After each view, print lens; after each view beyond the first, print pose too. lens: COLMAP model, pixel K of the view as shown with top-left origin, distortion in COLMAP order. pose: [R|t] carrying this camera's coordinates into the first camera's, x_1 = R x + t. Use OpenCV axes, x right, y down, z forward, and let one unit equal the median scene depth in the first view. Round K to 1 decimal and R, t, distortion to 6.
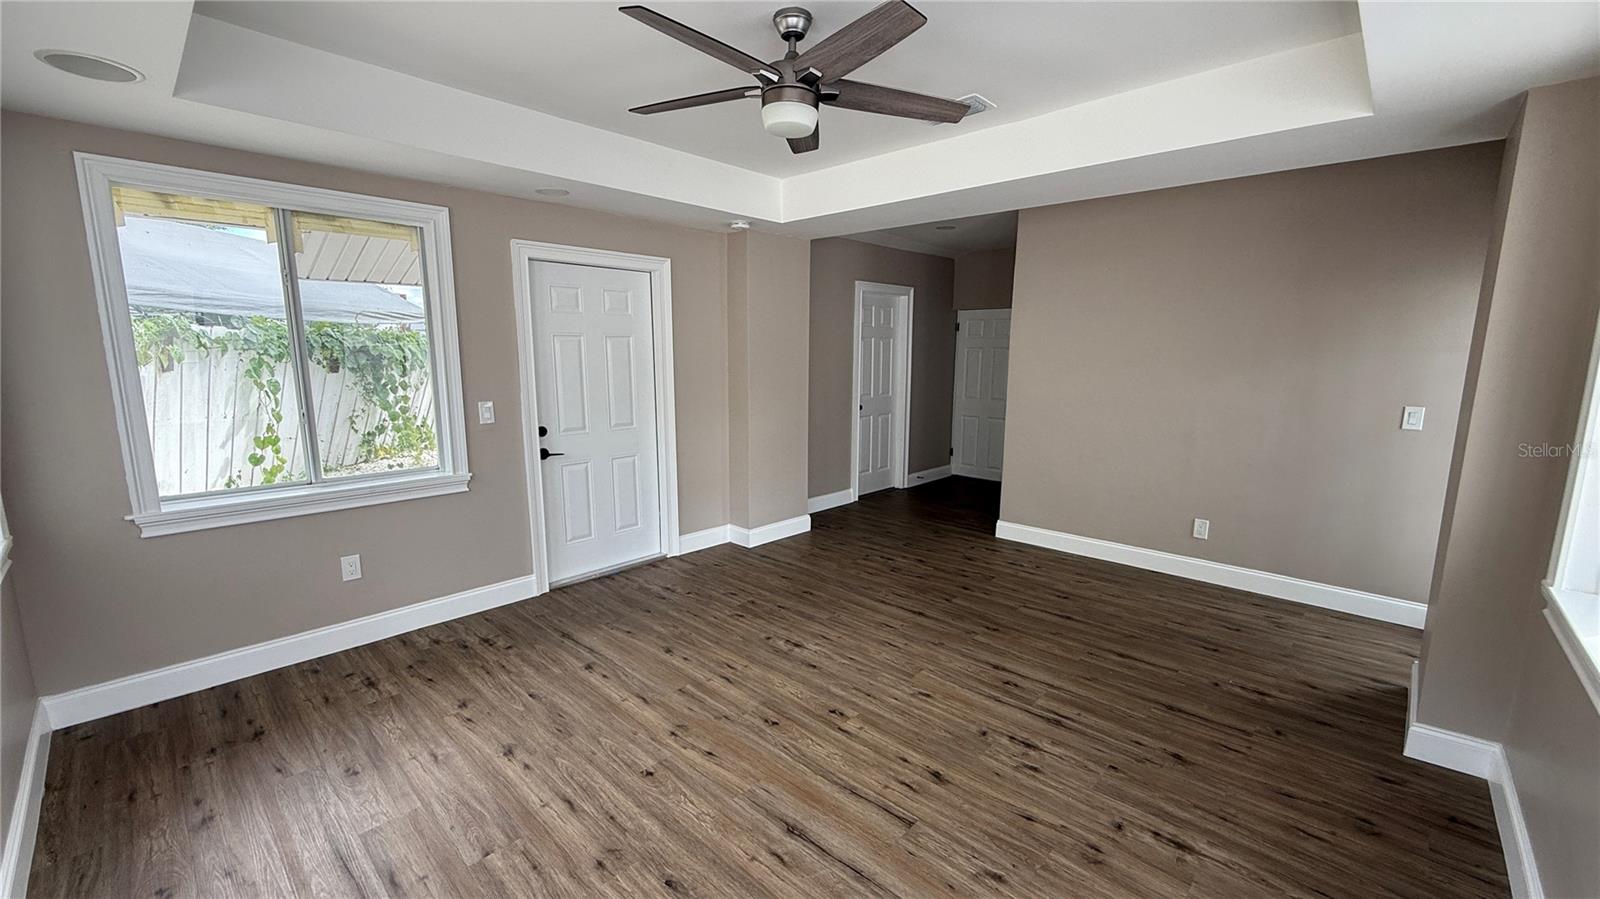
lens RADIAL K [[640.6, 0, 794.2], [0, 640.6, 447.5], [0, 0, 1]] dist [0.000425, -0.000015]
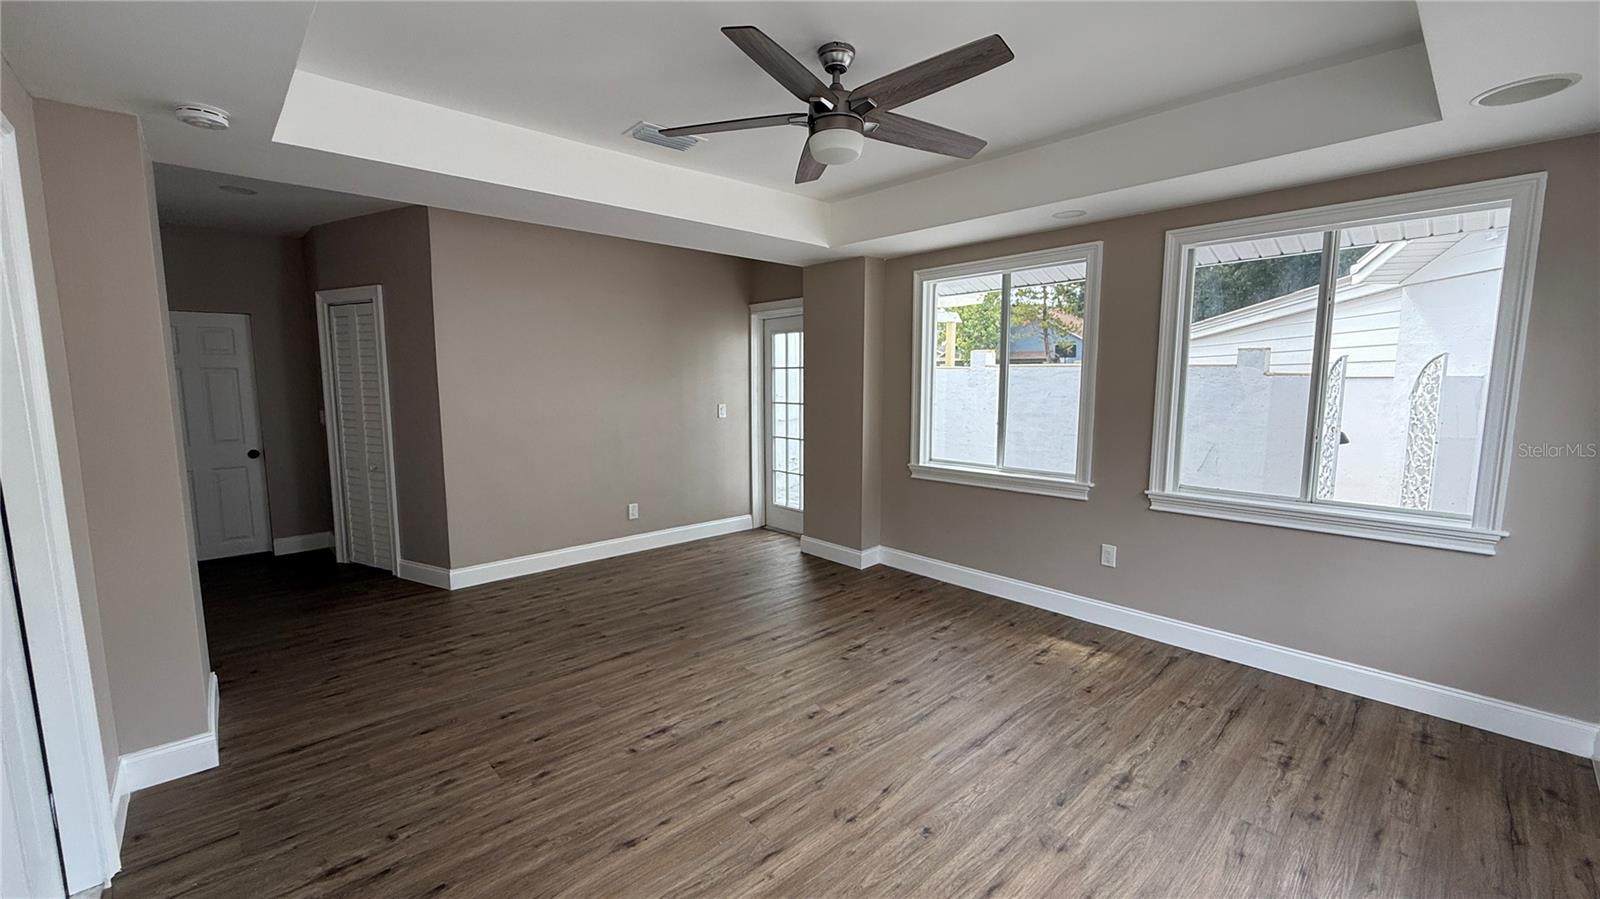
lens RADIAL K [[640.6, 0, 798.8], [0, 640.6, 453.5], [0, 0, 1]] dist [0.000425, -0.000015]
pose [[0.065220, -0.125427, 0.989957, -0.747941], [0.151832, 0.981765, 0.114386, -0.102922], [-0.986252, 0.142847, 0.083074, 0.718942]]
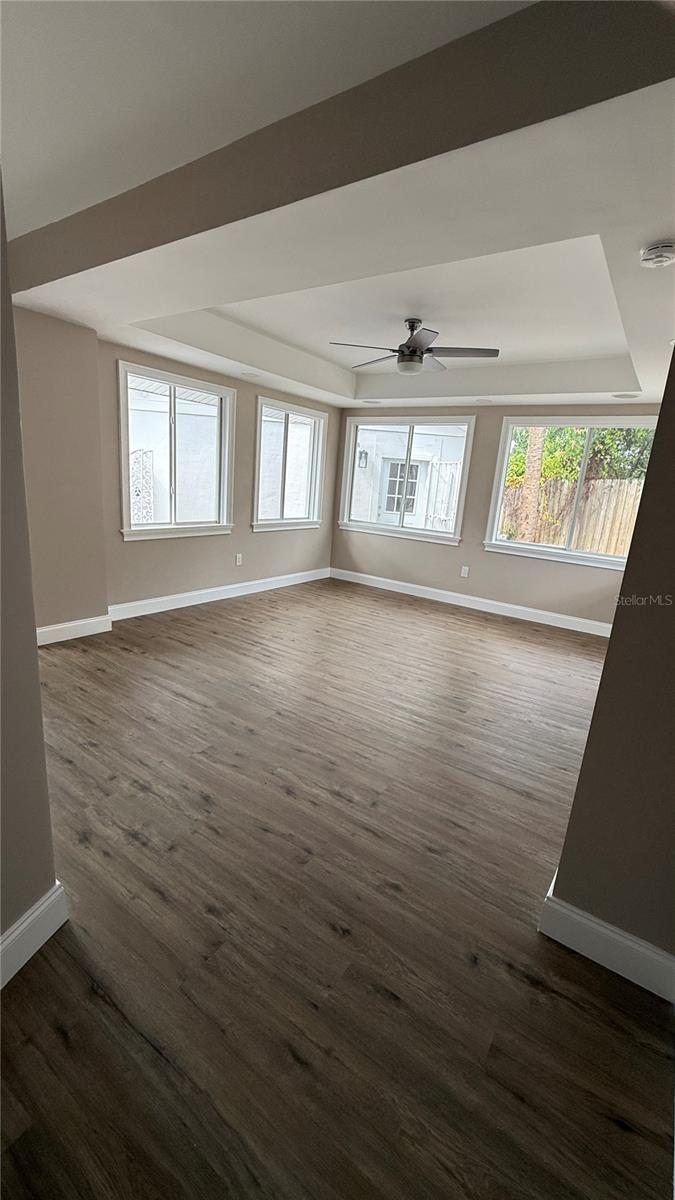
lens RADIAL K [[480.5, 0, 333.5], [0, 480.5, 597.1], [0, 0, 1]] dist [0.000425, -0.000015]
pose [[-0.985662, -0.043993, -0.162894, 0.339702], [-0.103575, 0.919872, 0.378296, -0.260220], [0.133199, 0.389744, -0.911240, 1.926083]]
